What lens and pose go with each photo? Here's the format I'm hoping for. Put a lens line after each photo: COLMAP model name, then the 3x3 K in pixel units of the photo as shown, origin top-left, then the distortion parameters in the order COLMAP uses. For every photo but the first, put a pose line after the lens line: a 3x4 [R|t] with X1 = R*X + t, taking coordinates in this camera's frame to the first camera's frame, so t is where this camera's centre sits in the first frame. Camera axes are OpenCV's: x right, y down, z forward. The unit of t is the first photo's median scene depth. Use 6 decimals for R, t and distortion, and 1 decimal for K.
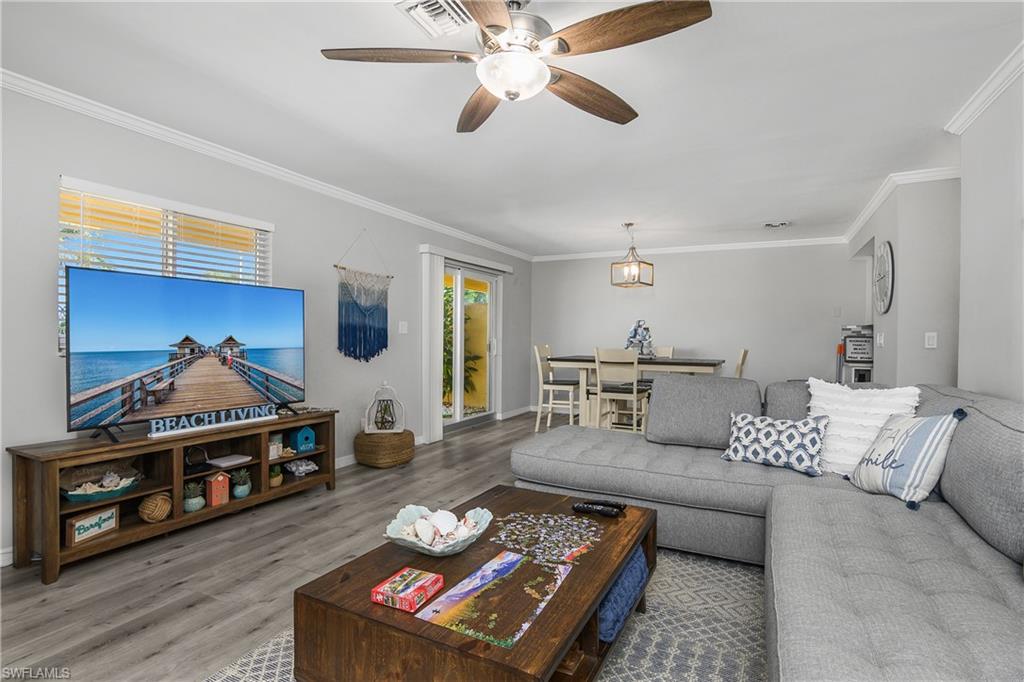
lens RADIAL K [[519.9, 0, 512.0], [0, 519.9, 341.0], [0, 0, 1]] dist [-0.018445, 0.000371]
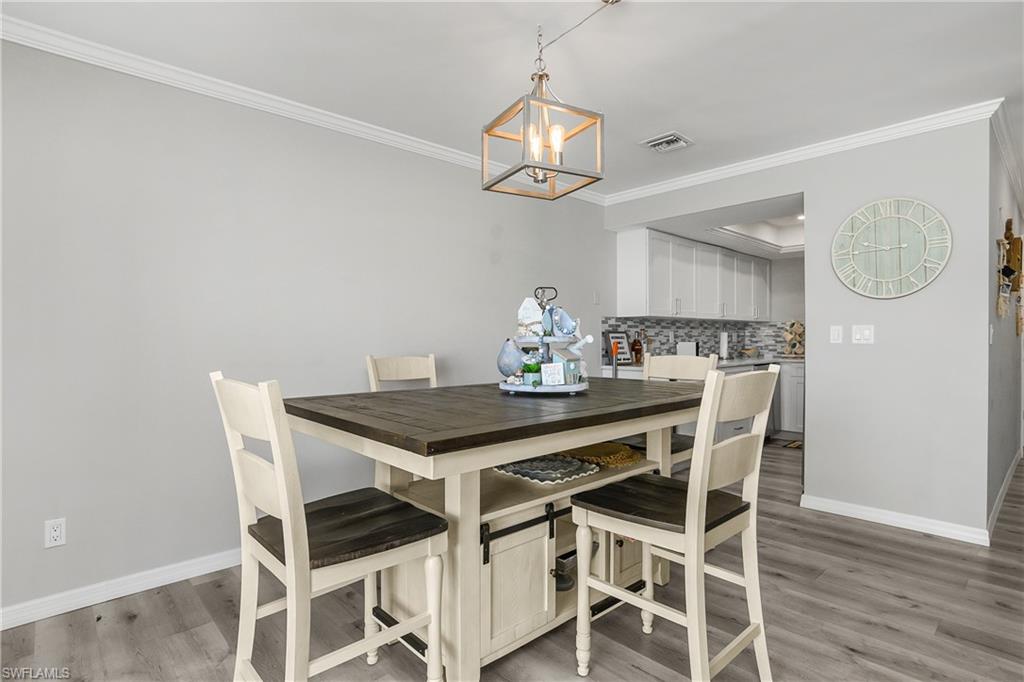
lens RADIAL K [[512.4, 0, 517.5], [0, 512.4, 347.7], [0, 0, 1]] dist [-0.020895, 0.001695]
pose [[0.348182, -0.030982, 0.936915, -0.205536], [0.013211, 0.999517, 0.028142, -0.015947], [-0.937334, 0.002579, 0.348423, 1.880670]]
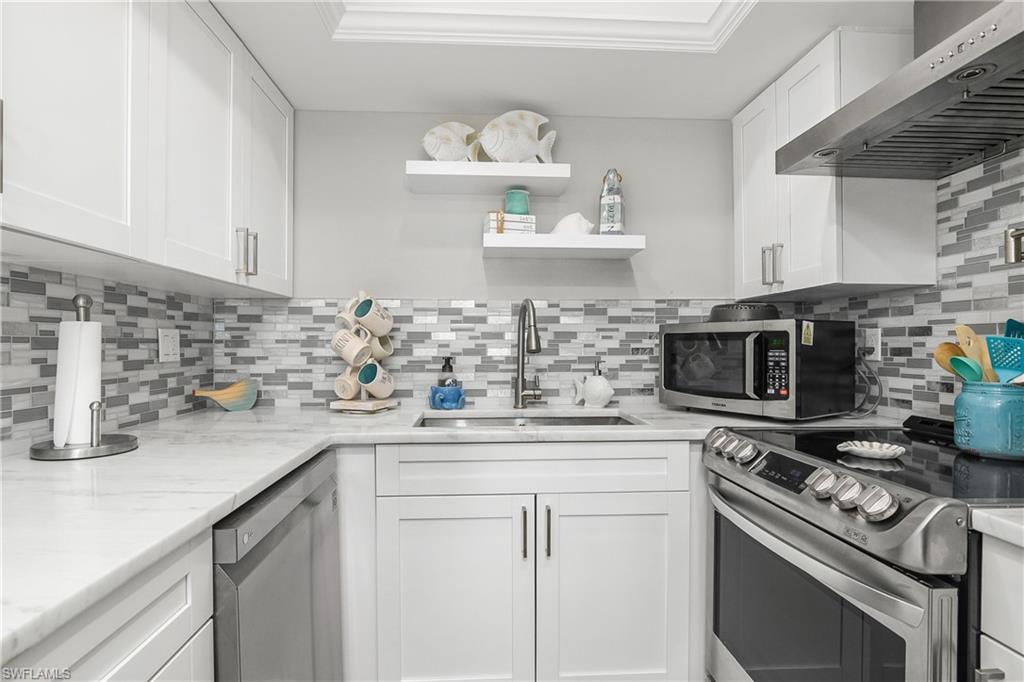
lens RADIAL K [[512.4, 0, 517.5], [0, 512.4, 347.7], [0, 0, 1]] dist [-0.020895, 0.001695]
pose [[-0.497336, -0.016795, 0.867396, 1.539030], [-0.001437, 0.999827, 0.018535, 0.005015], [-0.867557, 0.007972, -0.497274, 1.699656]]
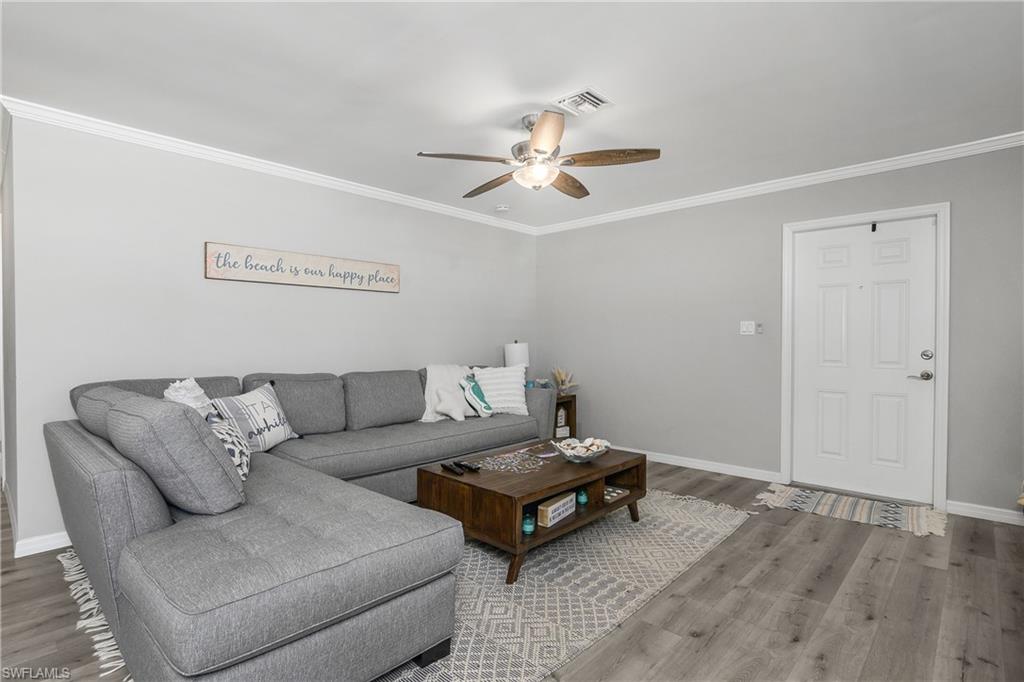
lens RADIAL K [[496.9, 0, 499.6], [0, 496.9, 346.8], [0, 0, 1]] dist [-0.042484, 0.015898]
pose [[-0.955734, -0.013467, 0.293924, -0.229743], [-0.007165, 0.999721, 0.022509, -0.012661], [-0.294145, 0.019407, -0.955564, 1.676844]]
